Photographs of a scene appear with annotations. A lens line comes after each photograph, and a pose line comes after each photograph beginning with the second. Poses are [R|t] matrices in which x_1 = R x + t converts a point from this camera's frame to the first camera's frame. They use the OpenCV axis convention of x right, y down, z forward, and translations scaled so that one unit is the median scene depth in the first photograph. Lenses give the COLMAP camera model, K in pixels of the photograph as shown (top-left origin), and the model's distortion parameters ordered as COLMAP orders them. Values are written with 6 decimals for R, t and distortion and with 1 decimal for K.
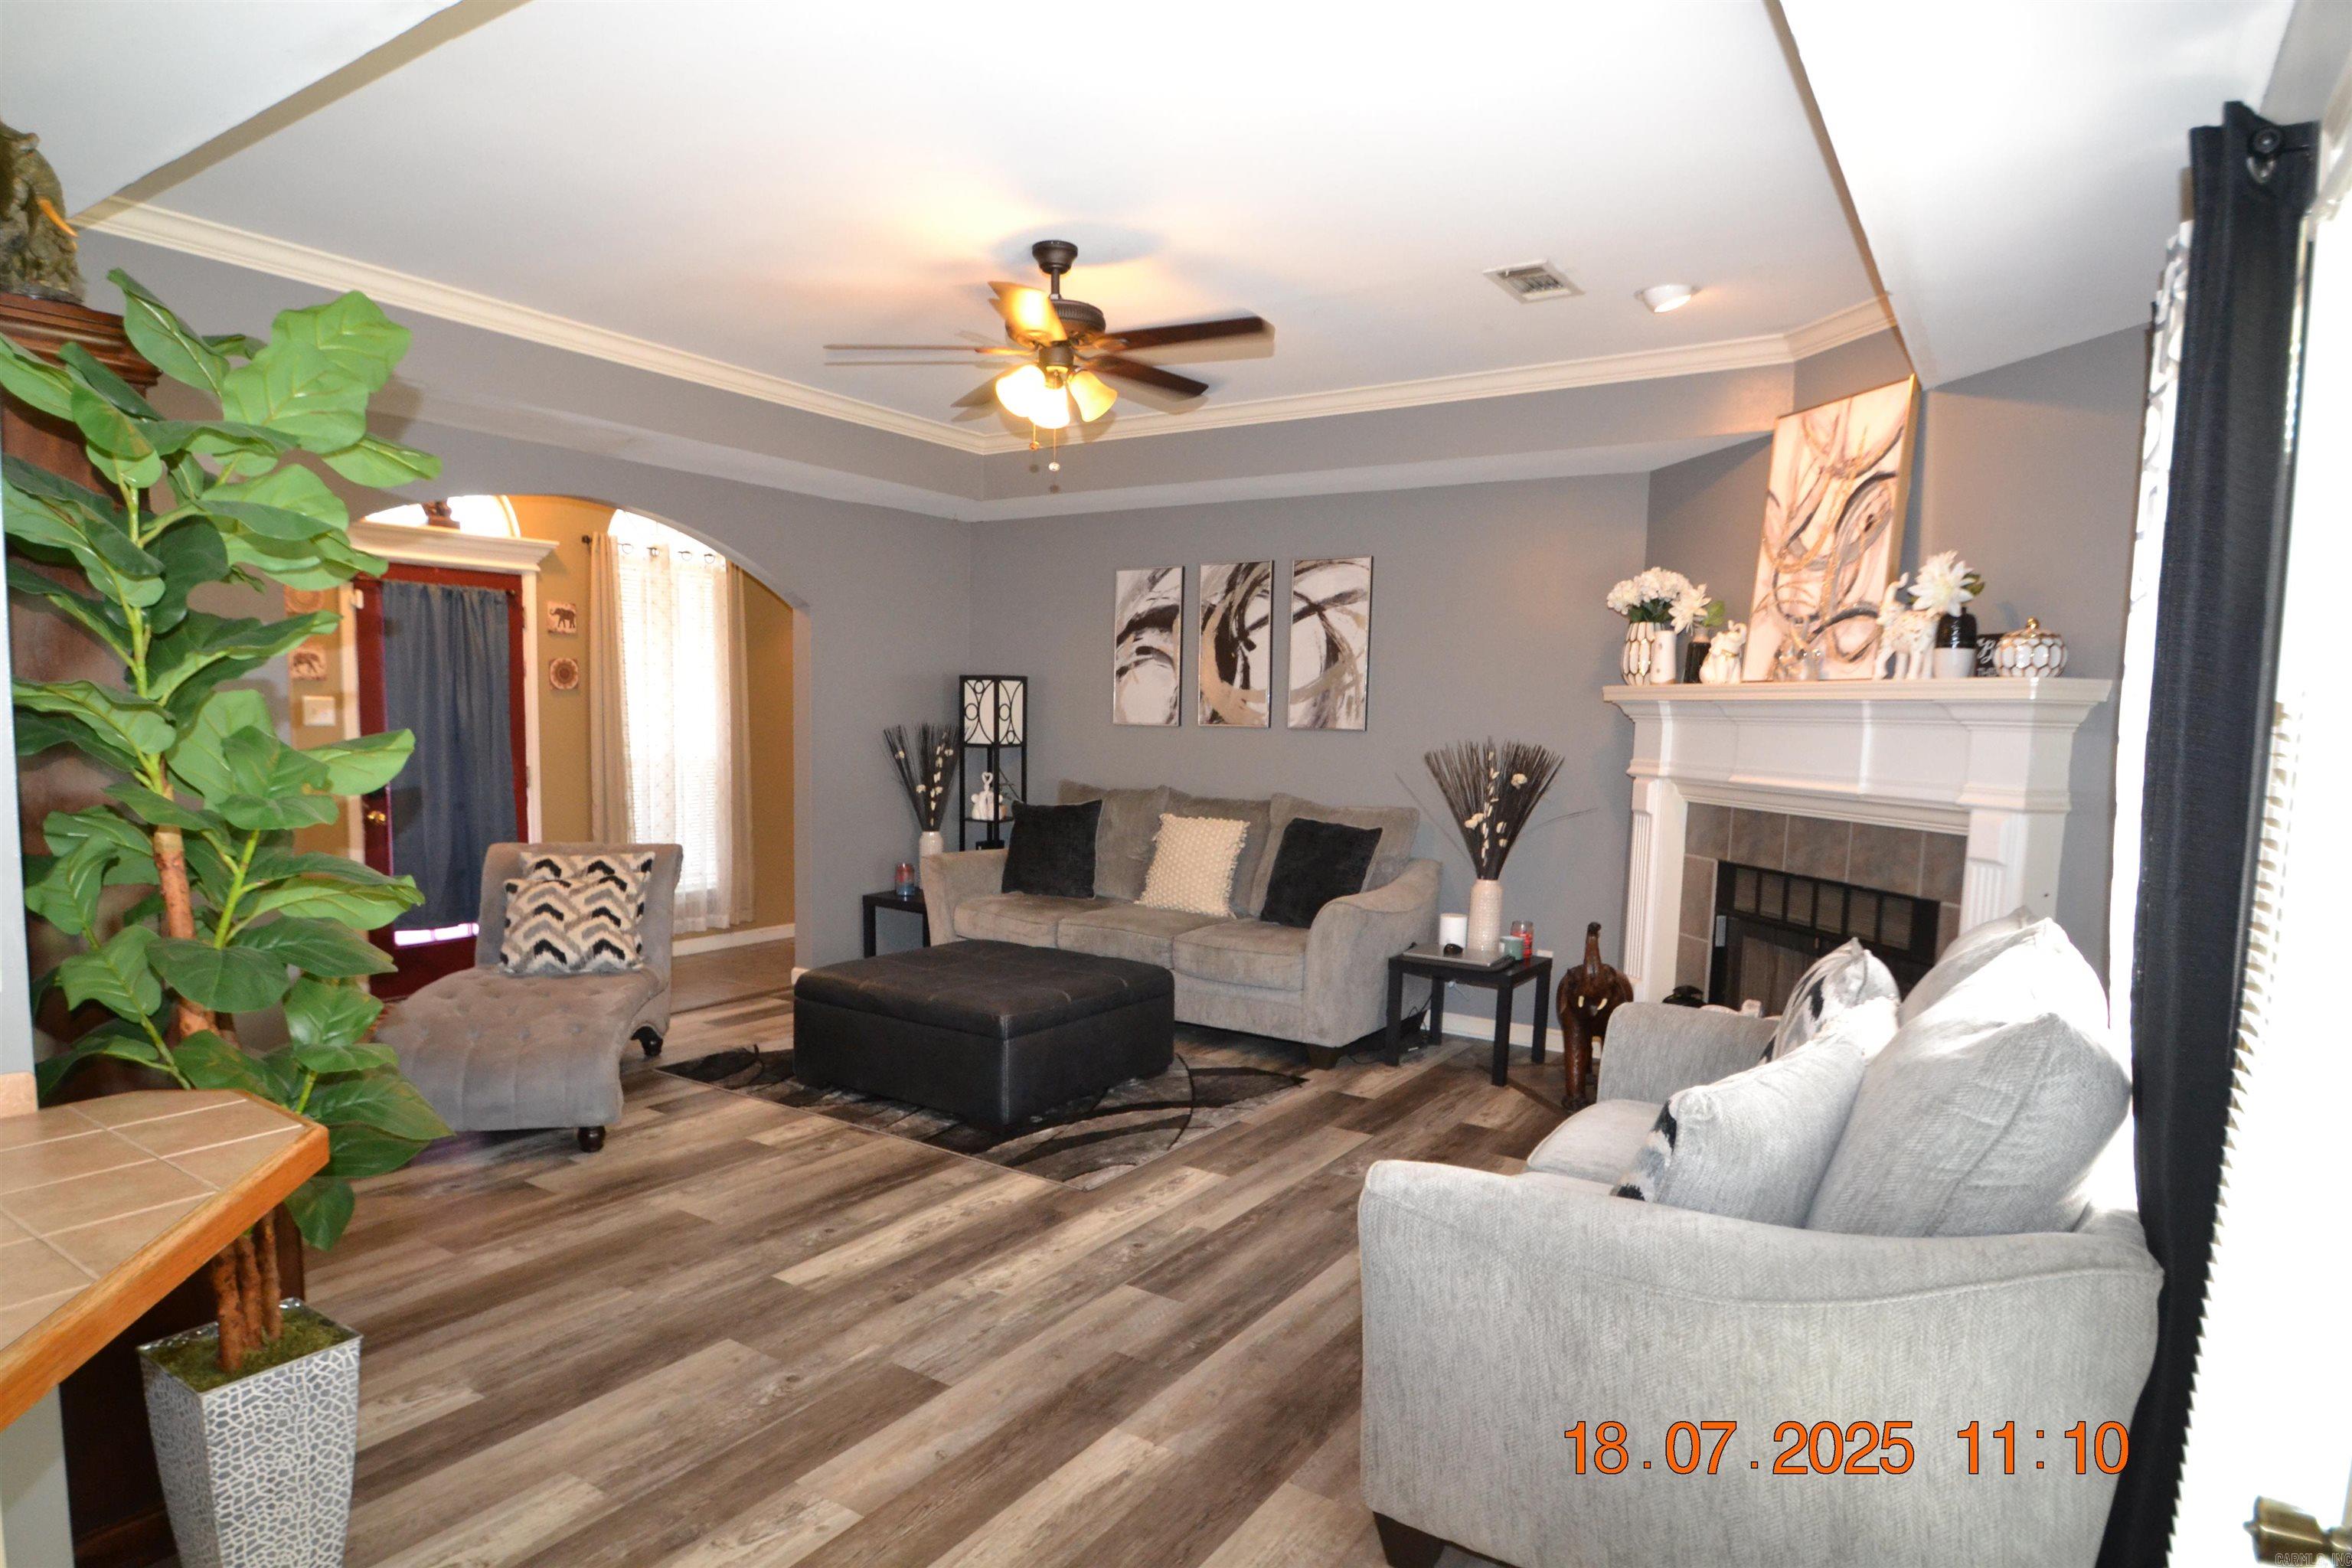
lens RADIAL K [[1333.5, 0, 1132.0], [0, 1333.5, 843.0], [0, 0, 1]] dist [-0.005649, 0.003105]
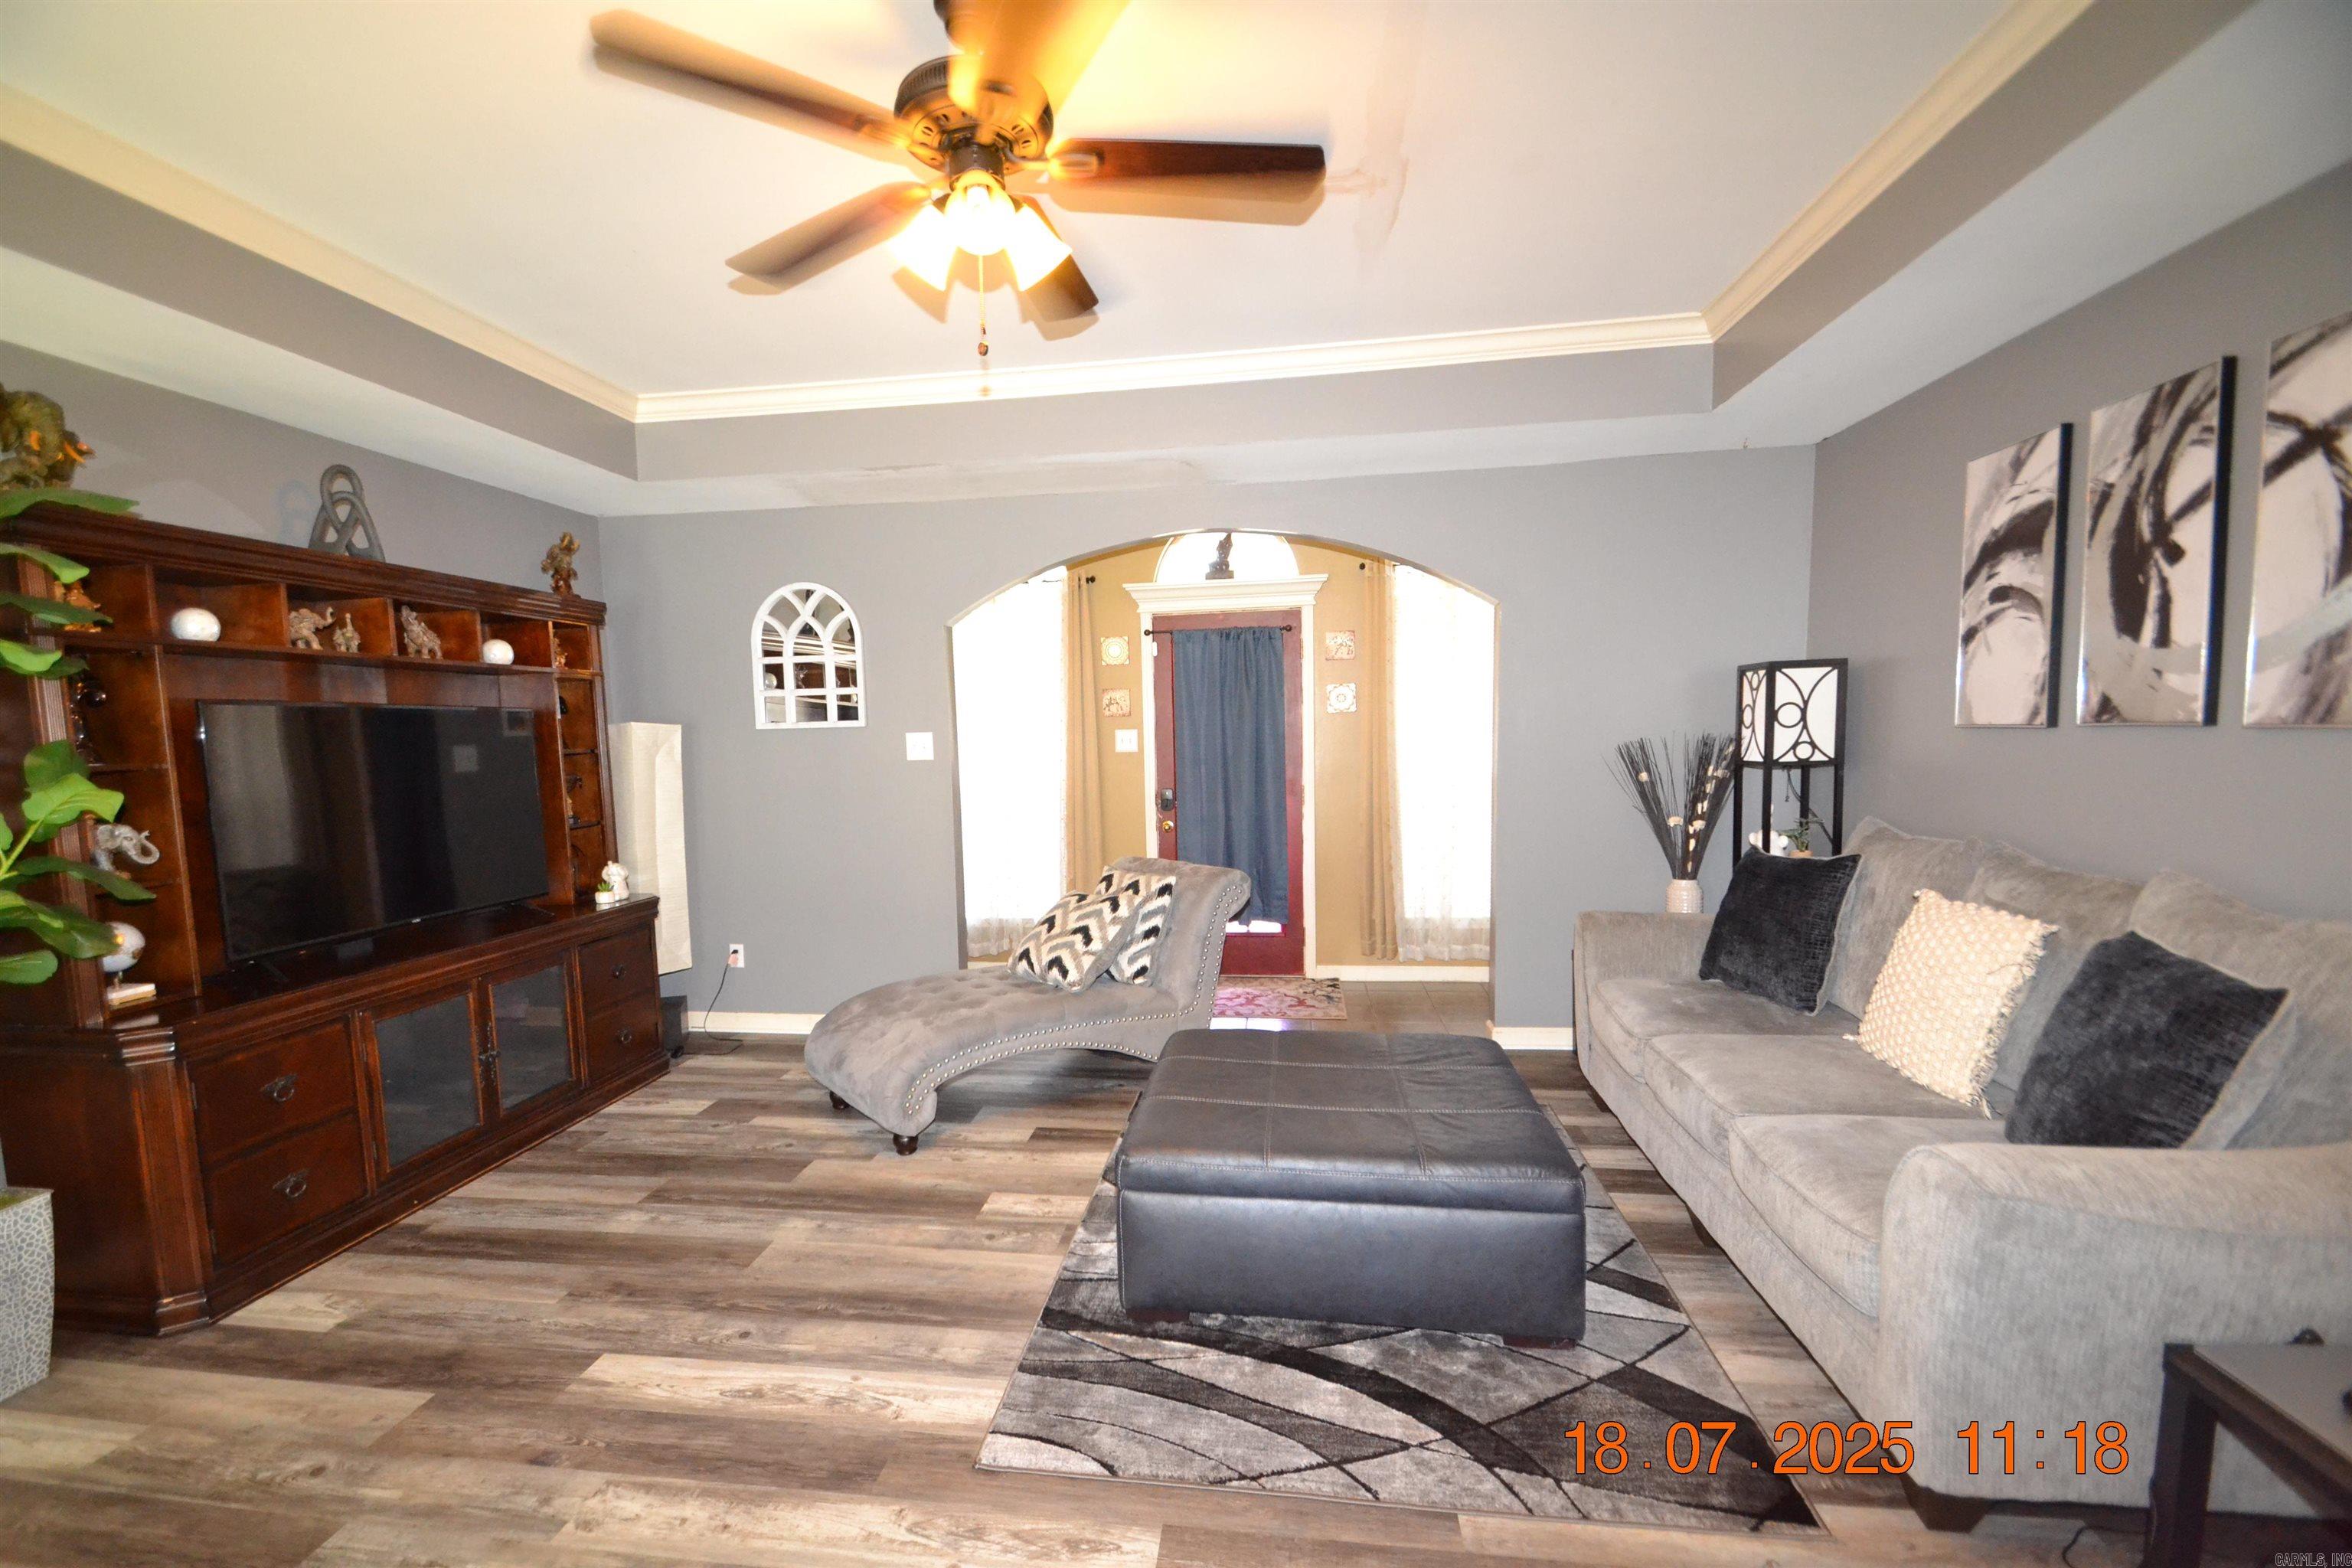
lens RADIAL K [[1045.5, 0, 1132.1], [0, 1045.5, 843.9], [0, 0, 1]] dist [0.017813, -0.016732]
pose [[0.436412, 0.065282, -0.897376, 0.340050], [-0.054761, 0.997443, 0.045931, -0.053784], [0.898079, 0.029097, 0.438870, 0.648350]]
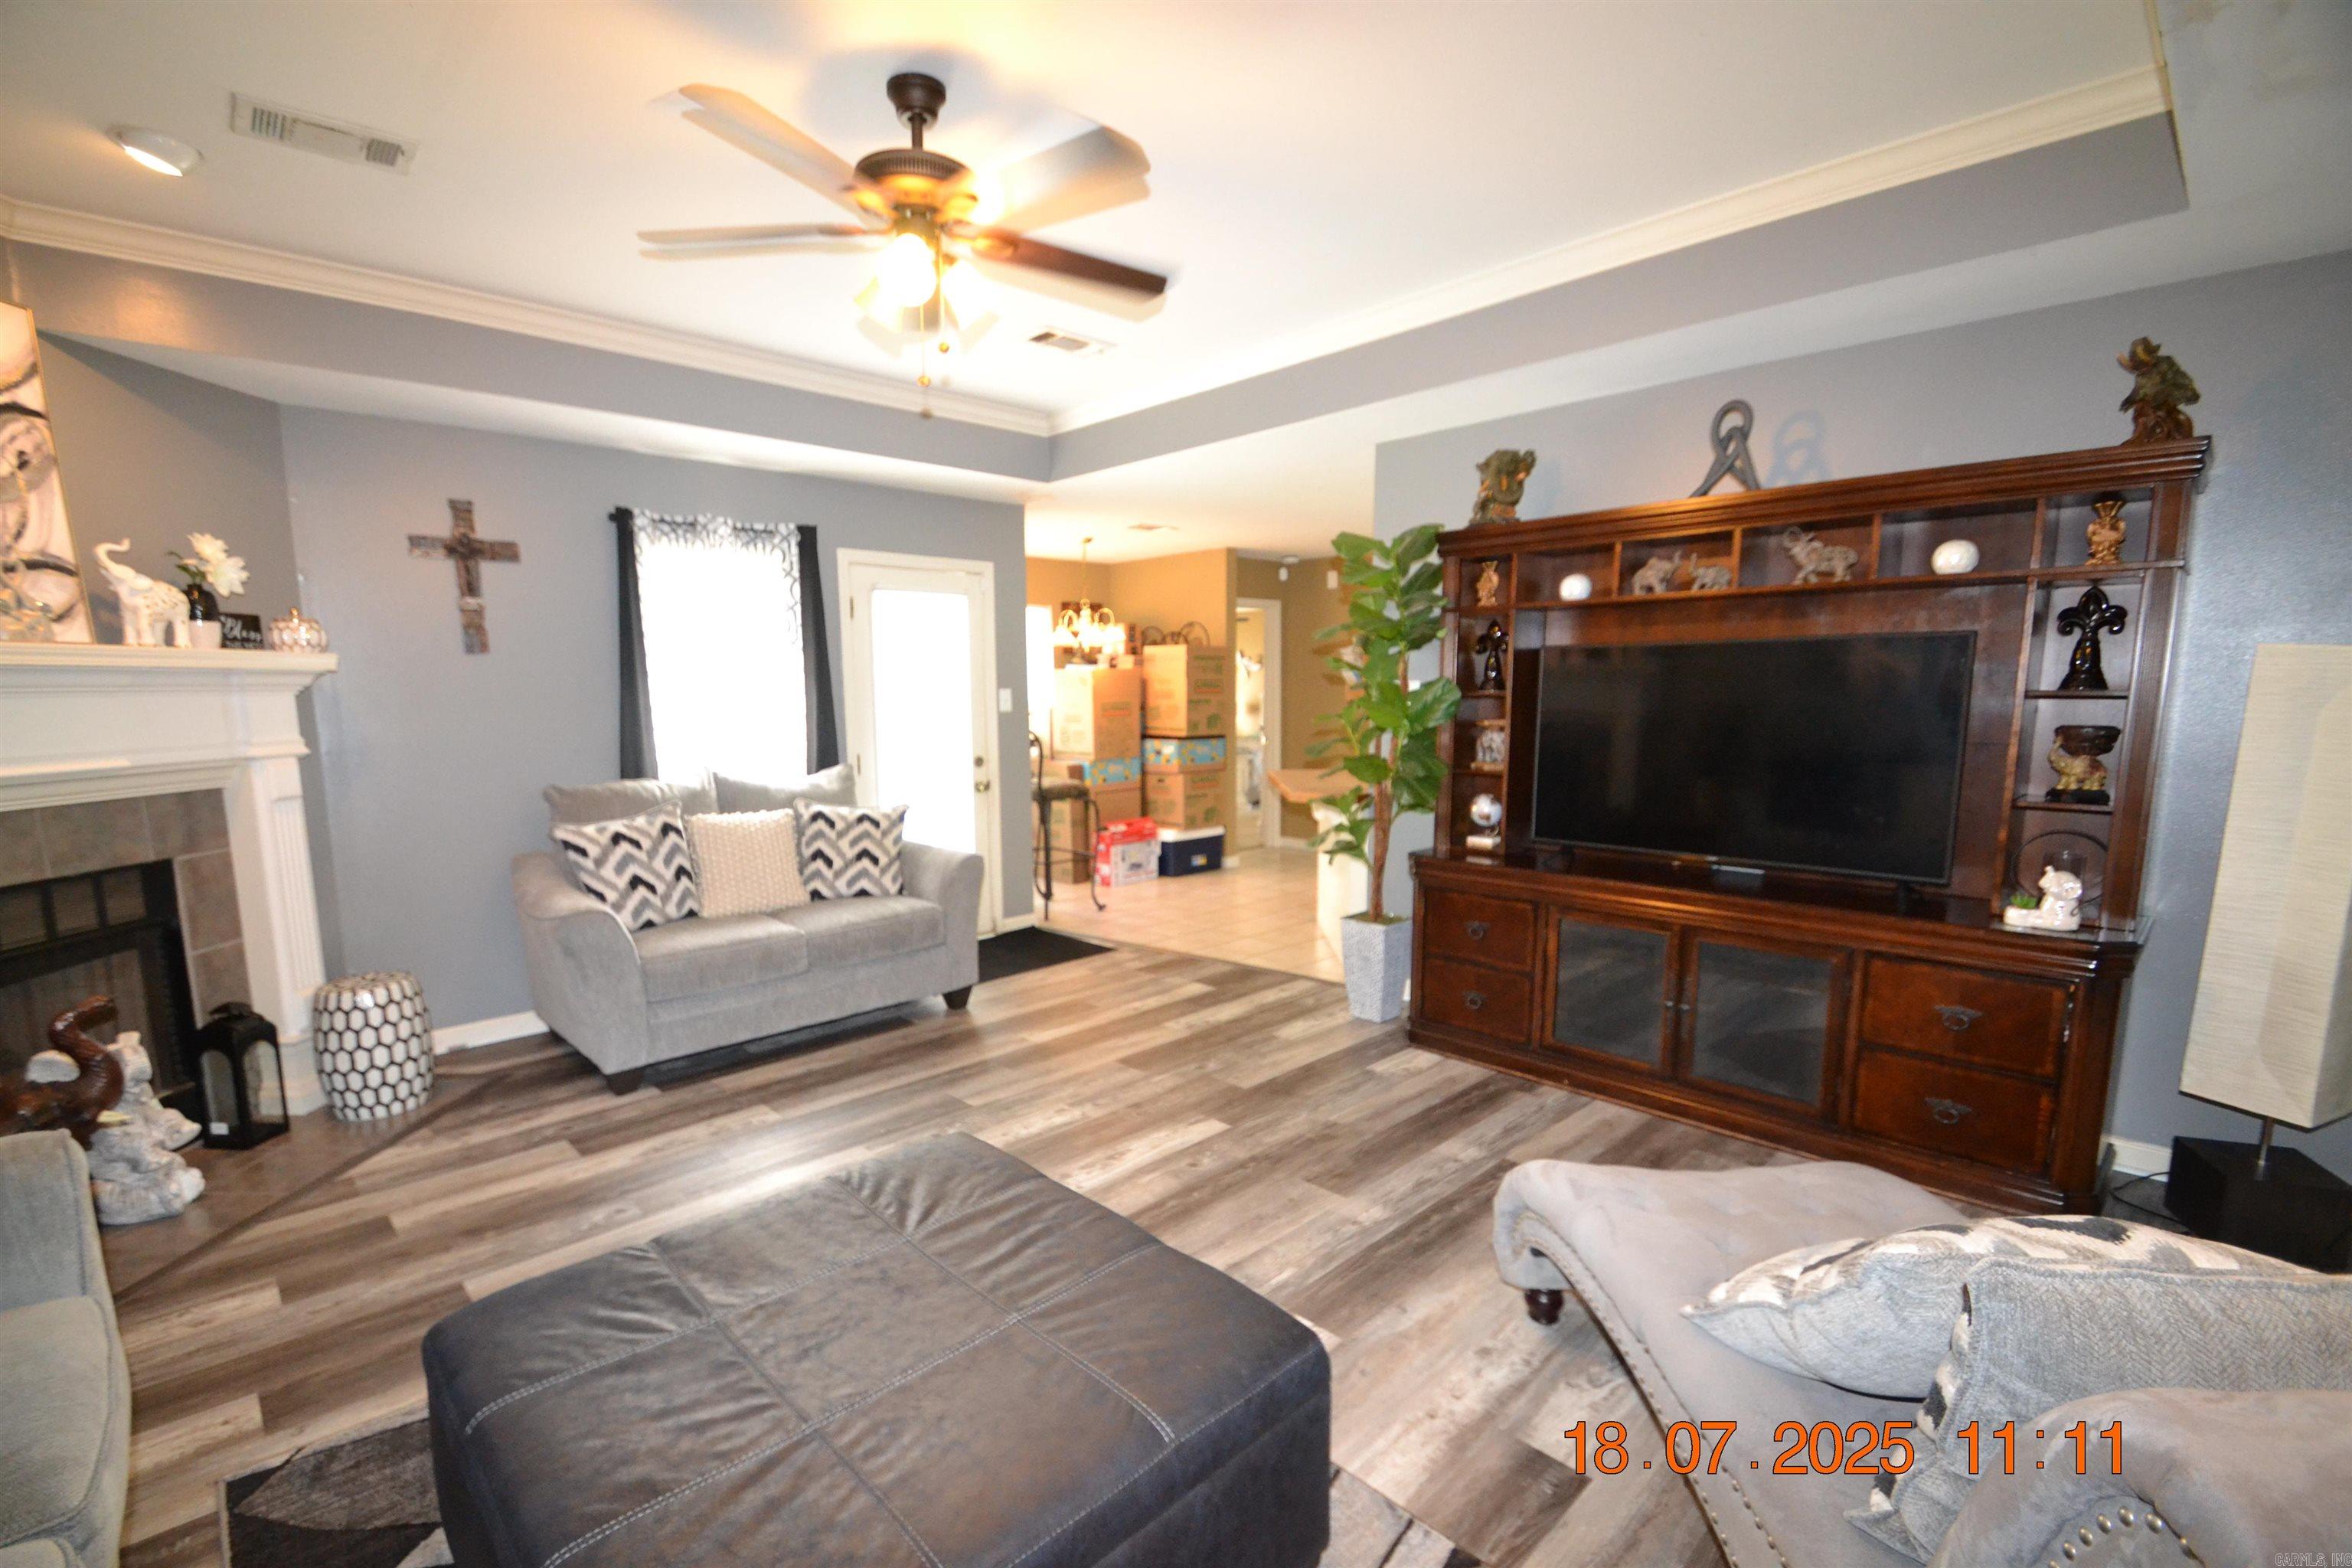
lens RADIAL K [[1045.5, 0, 1137.1], [0, 1045.5, 841.6], [0, 0, 1]] dist [0.017813, -0.016732]
pose [[-0.977051, -0.042216, 0.208782, -0.247927], [0.010776, 0.969112, 0.246384, -0.128173], [-0.212735, 0.242979, -0.946417, 1.246637]]
